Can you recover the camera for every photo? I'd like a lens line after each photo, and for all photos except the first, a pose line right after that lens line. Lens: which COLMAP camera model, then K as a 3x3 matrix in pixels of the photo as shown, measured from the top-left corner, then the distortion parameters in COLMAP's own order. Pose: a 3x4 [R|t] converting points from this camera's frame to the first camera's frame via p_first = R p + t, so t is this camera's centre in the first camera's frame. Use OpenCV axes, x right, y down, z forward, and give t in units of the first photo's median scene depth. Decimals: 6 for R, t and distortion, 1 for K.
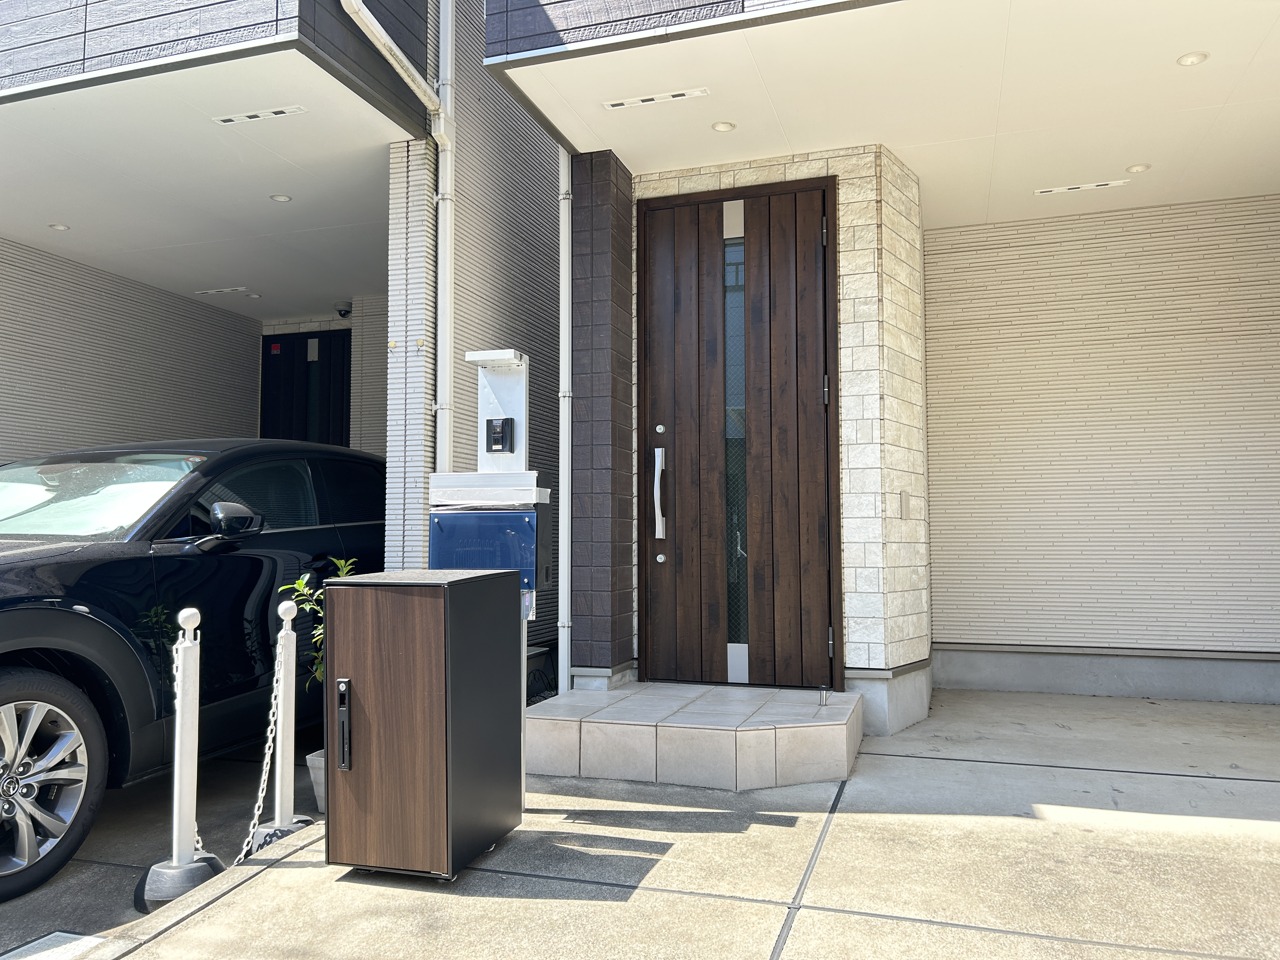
lens RADIAL K [[959.8, 0, 633.0], [0, 959.8, 480.1], [0, 0, 1]] dist [0.015863, -0.010917]
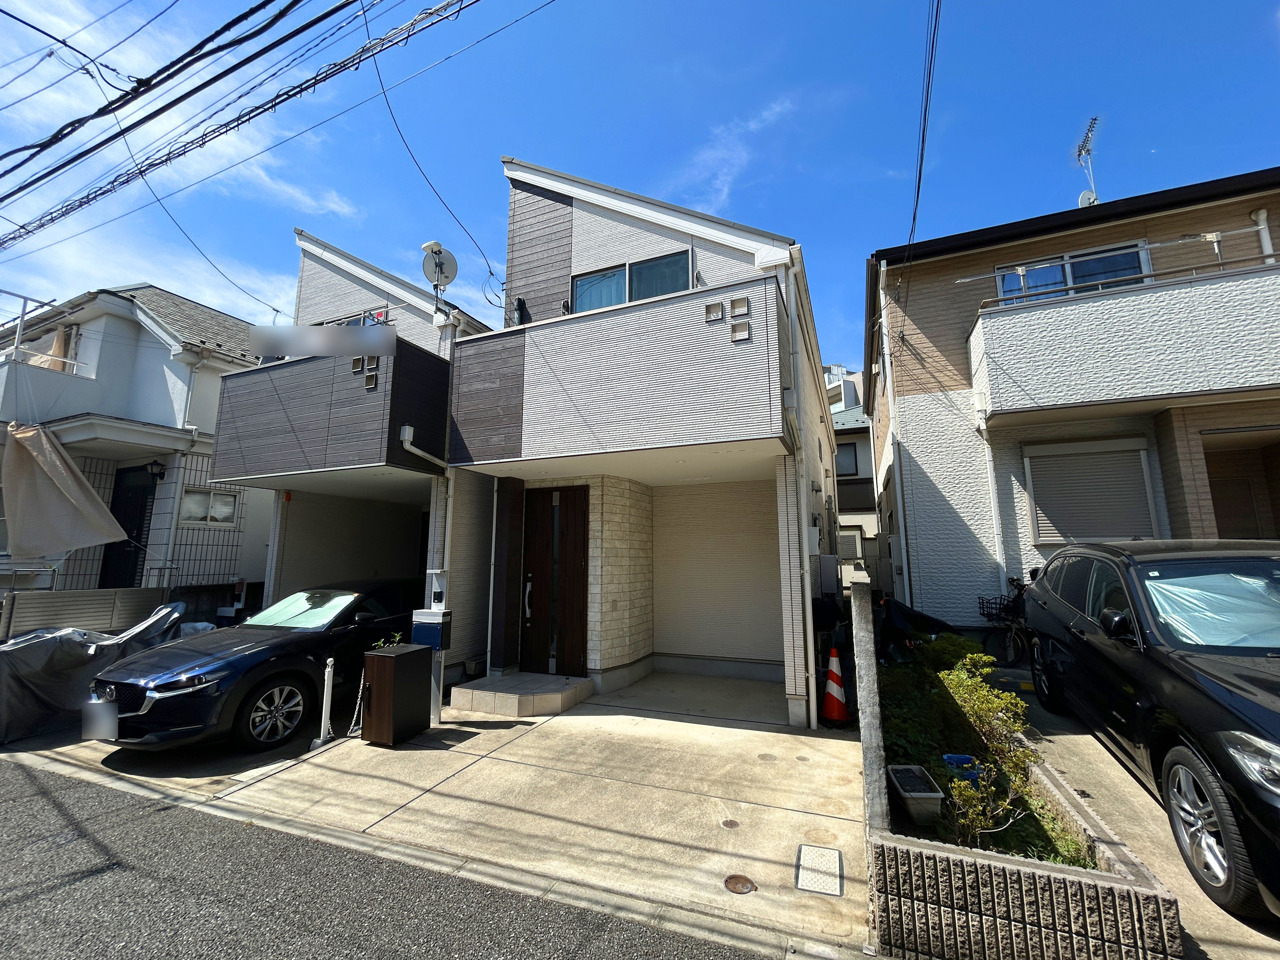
lens RADIAL K [[517.0, 0, 642.8], [0, 517.0, 478.3], [0, 0, 1]] dist [-0.001967, 0.001841]
pose [[0.997166, -0.015186, -0.073689, 0.489060], [0.008337, 0.995688, -0.092385, -0.202180], [0.074774, 0.091509, 0.992993, -0.481087]]
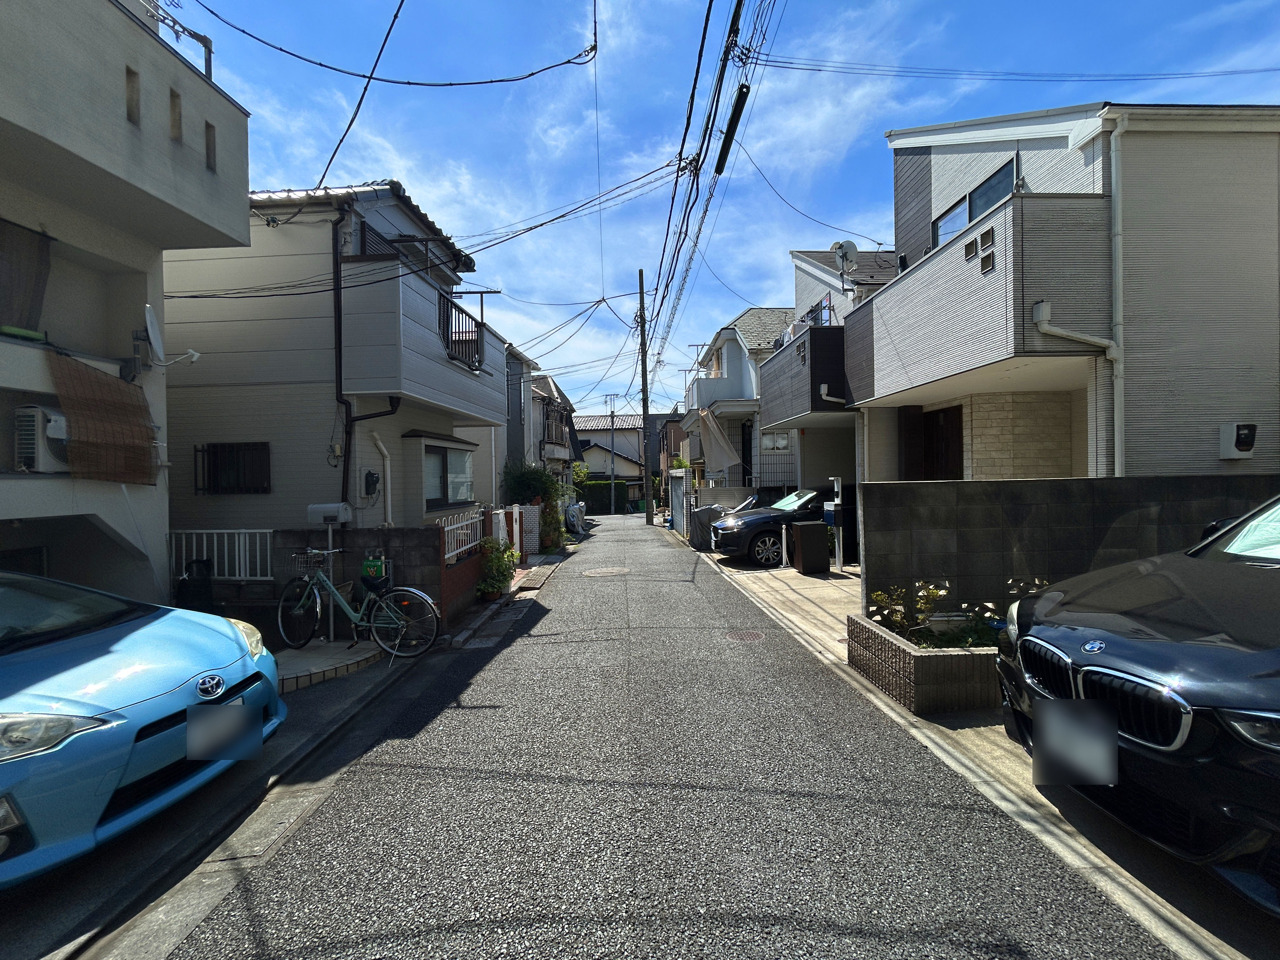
lens RADIAL K [[517.0, 0, 639.7], [0, 517.0, 476.0], [0, 0, 1]] dist [-0.001967, 0.001841]
pose [[0.346196, -0.006114, -0.938142, 1.480679], [0.073395, 0.997090, 0.020587, -0.200588], [0.935287, -0.075982, 0.345638, -0.616528]]
